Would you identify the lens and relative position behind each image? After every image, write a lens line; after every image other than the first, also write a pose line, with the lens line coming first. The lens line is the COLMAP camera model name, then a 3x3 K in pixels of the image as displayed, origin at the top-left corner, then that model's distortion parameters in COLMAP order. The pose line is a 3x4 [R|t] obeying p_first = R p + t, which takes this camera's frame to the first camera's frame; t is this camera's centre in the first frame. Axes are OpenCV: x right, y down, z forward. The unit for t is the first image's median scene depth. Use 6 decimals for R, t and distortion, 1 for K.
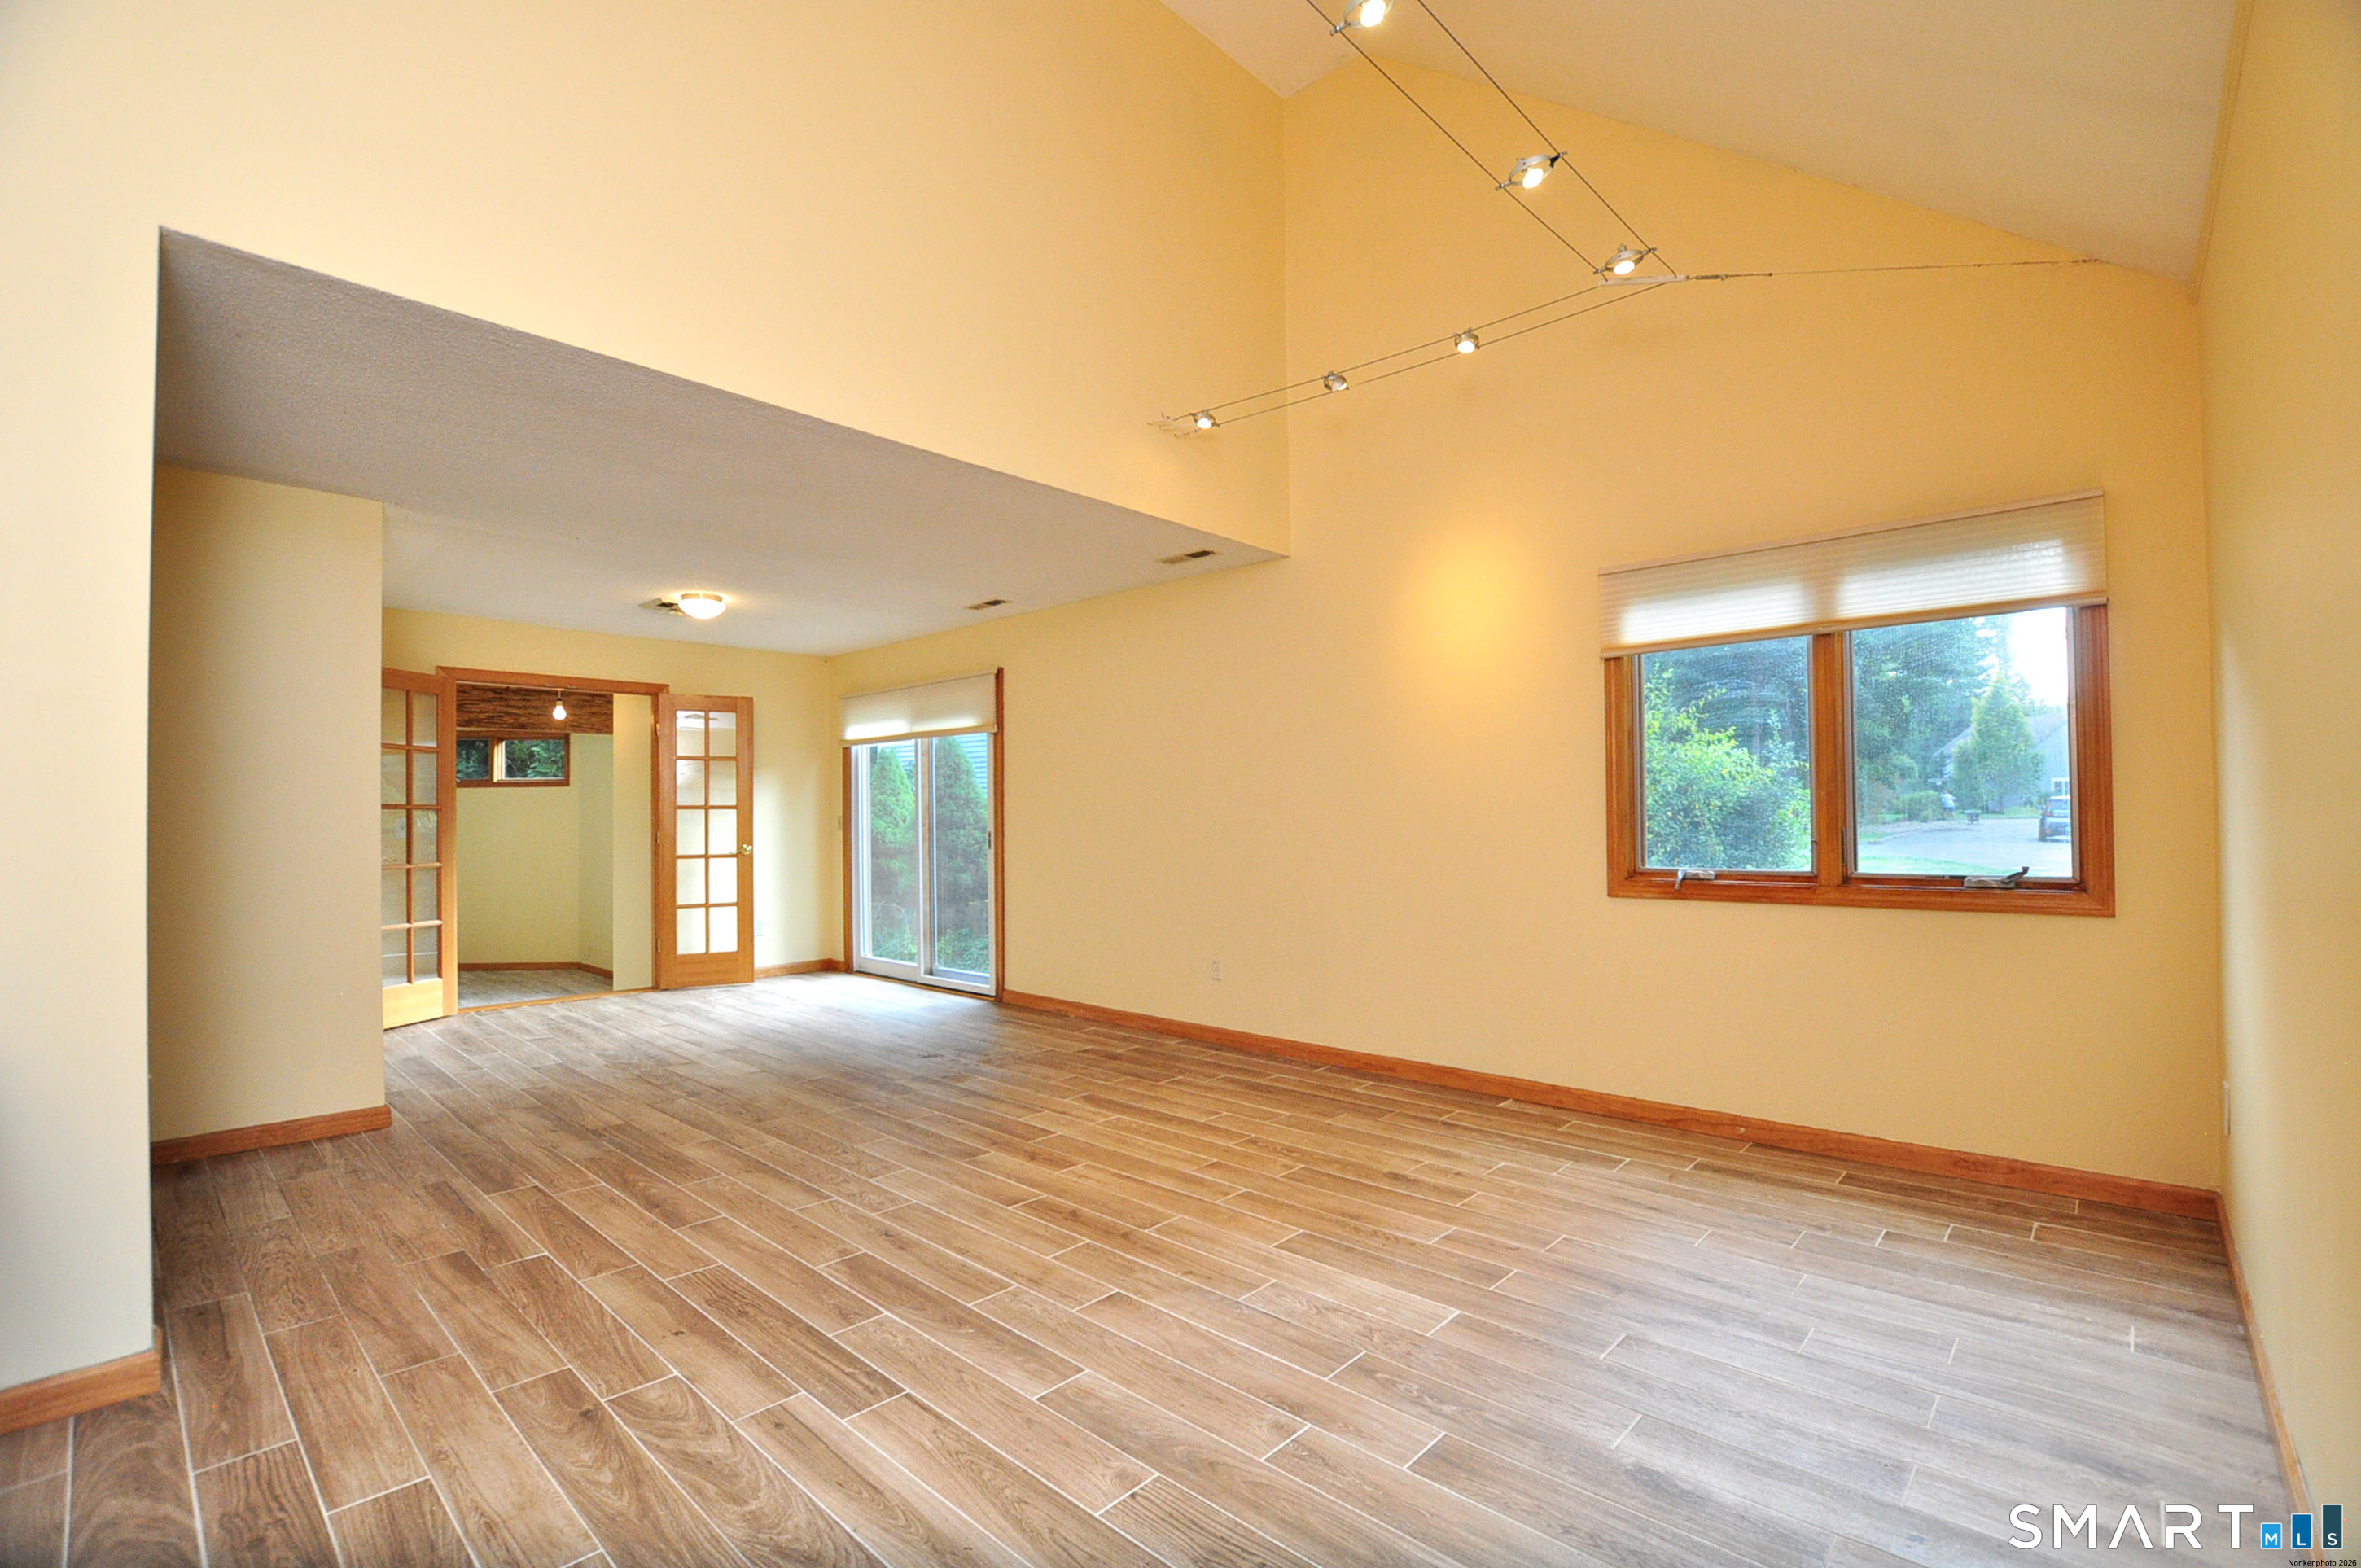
lens RADIAL K [[1037.2, 0, 1167.6], [0, 1037.2, 798.2], [0, 0, 1]] dist [-0.031754, 0.003025]
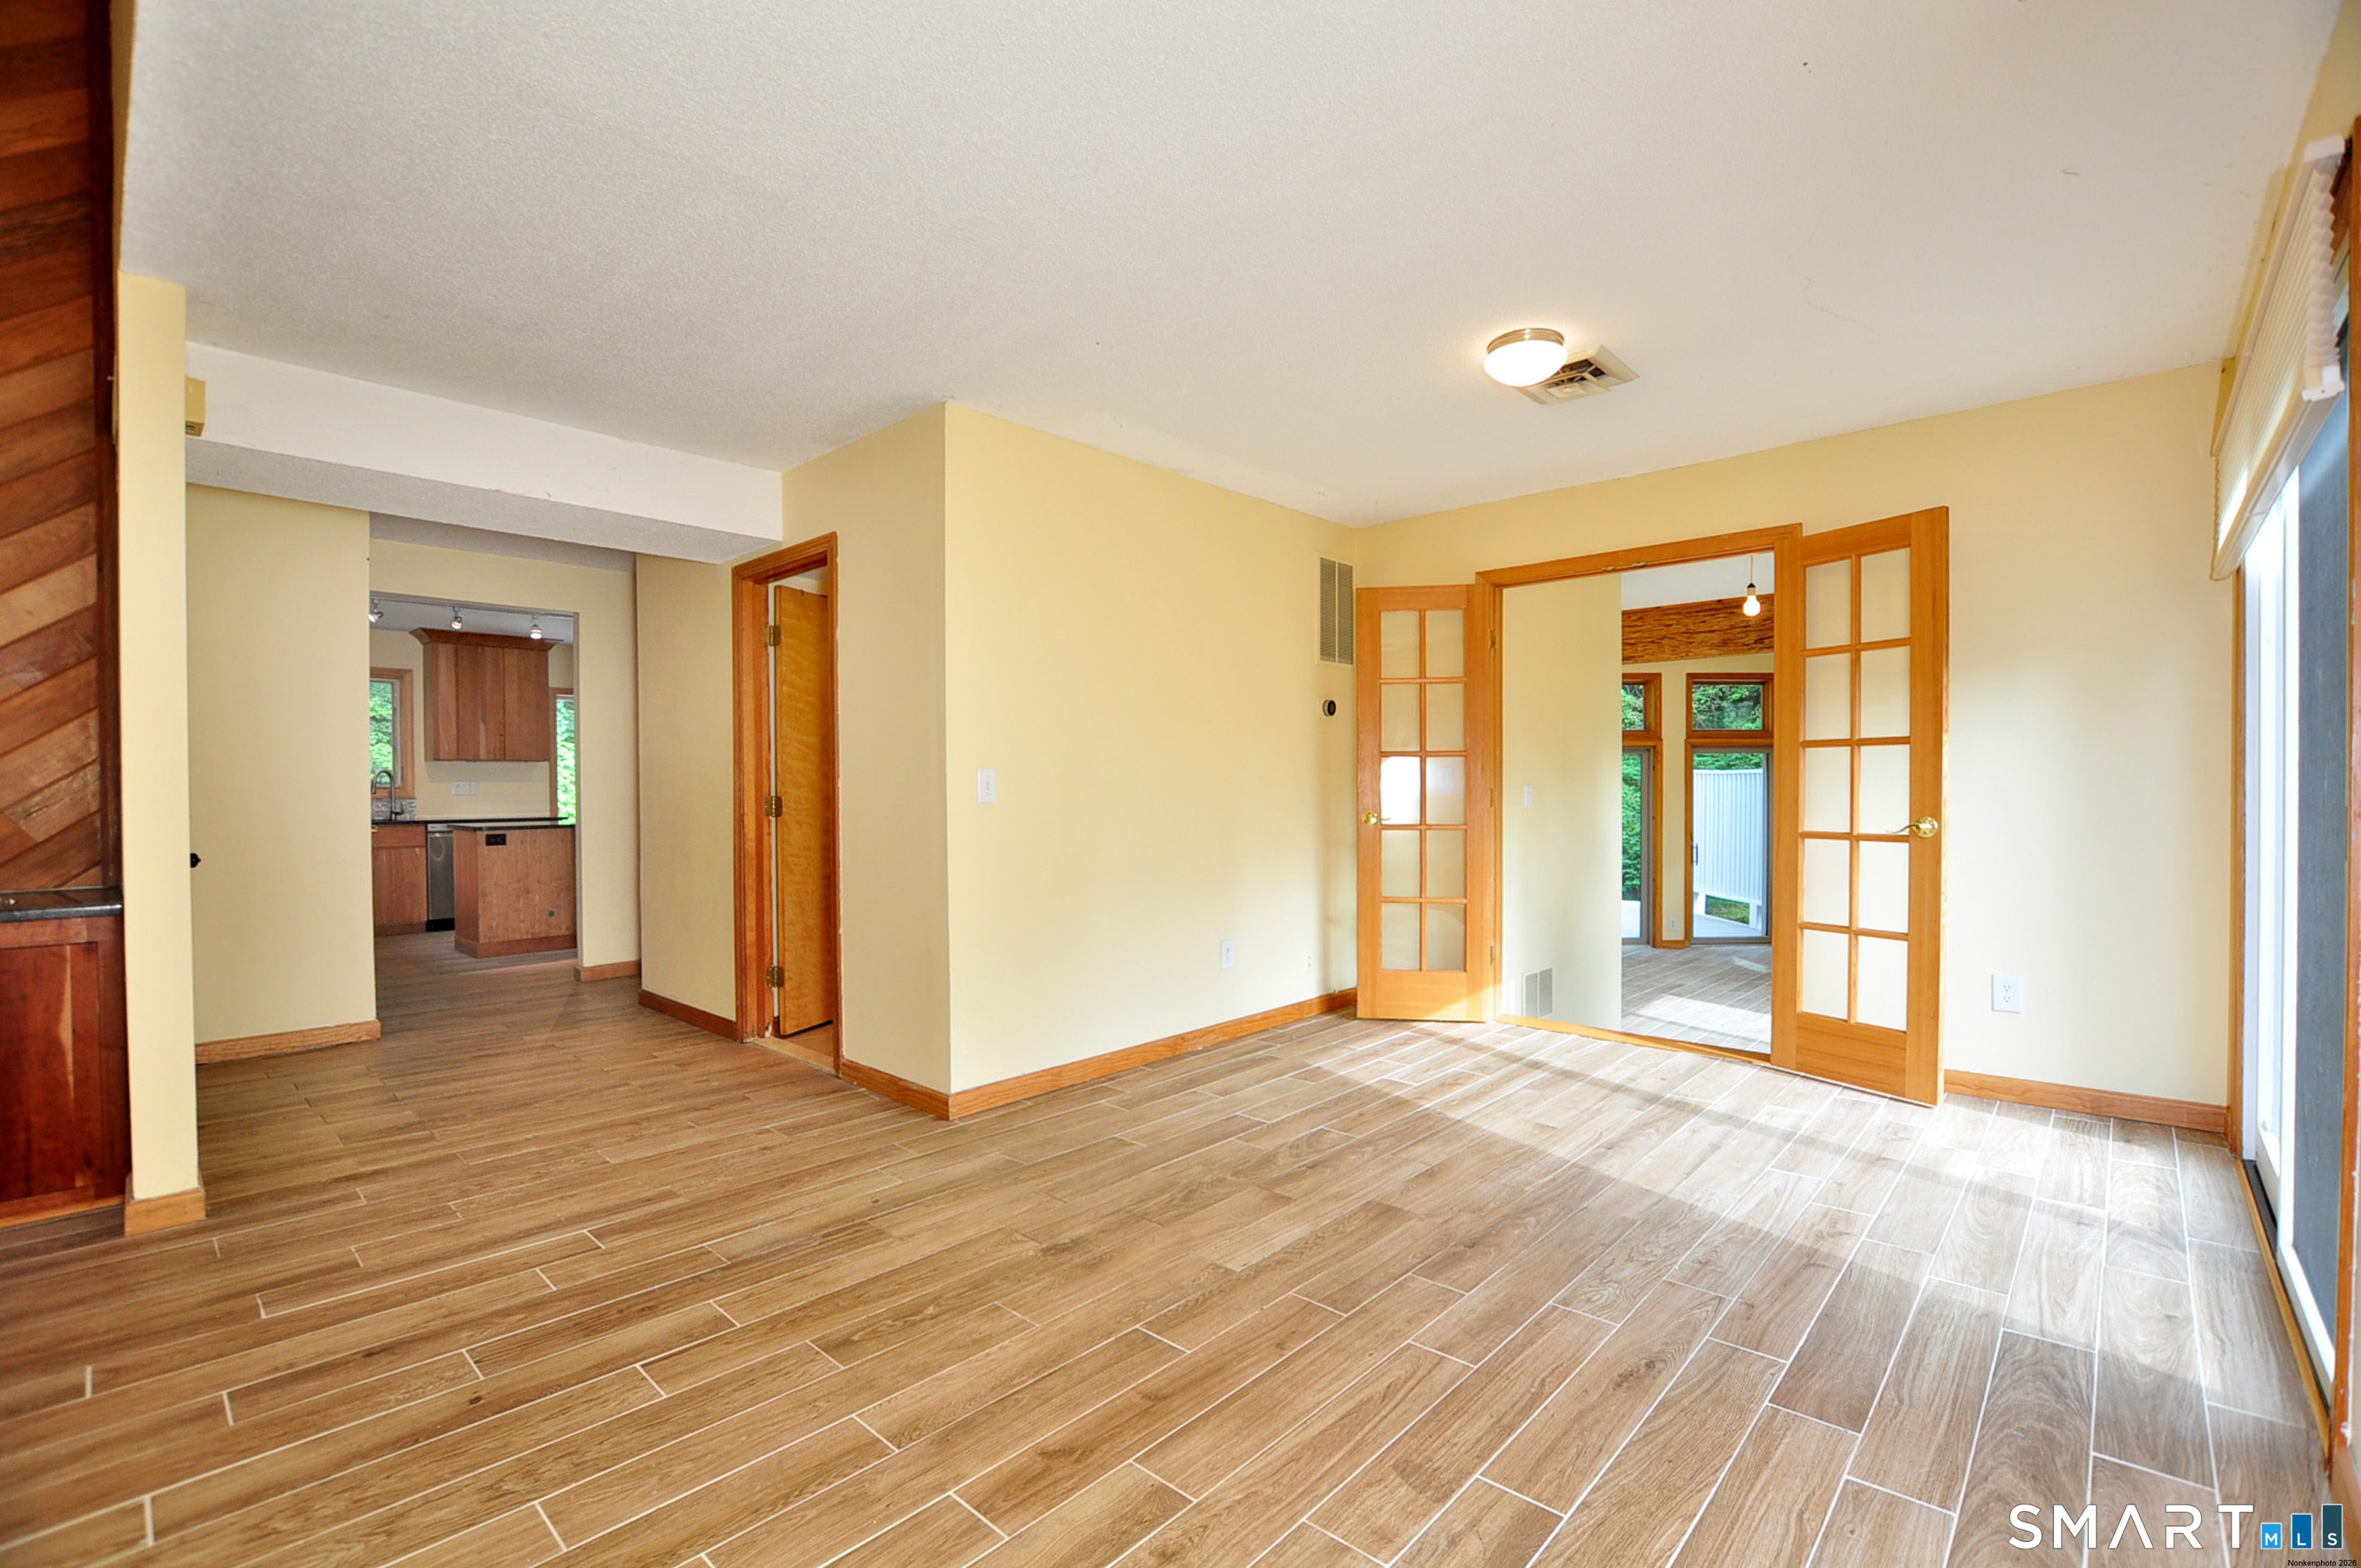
lens RADIAL K [[1037.2, 0, 1185.2], [0, 1037.2, 801.5], [0, 0, 1]] dist [-0.031754, 0.003025]
pose [[0.013699, 0.021459, -0.999676, 0.149092], [0.025305, 0.999442, 0.021801, 0.044994], [0.999586, -0.025595, 0.013148, 1.544281]]
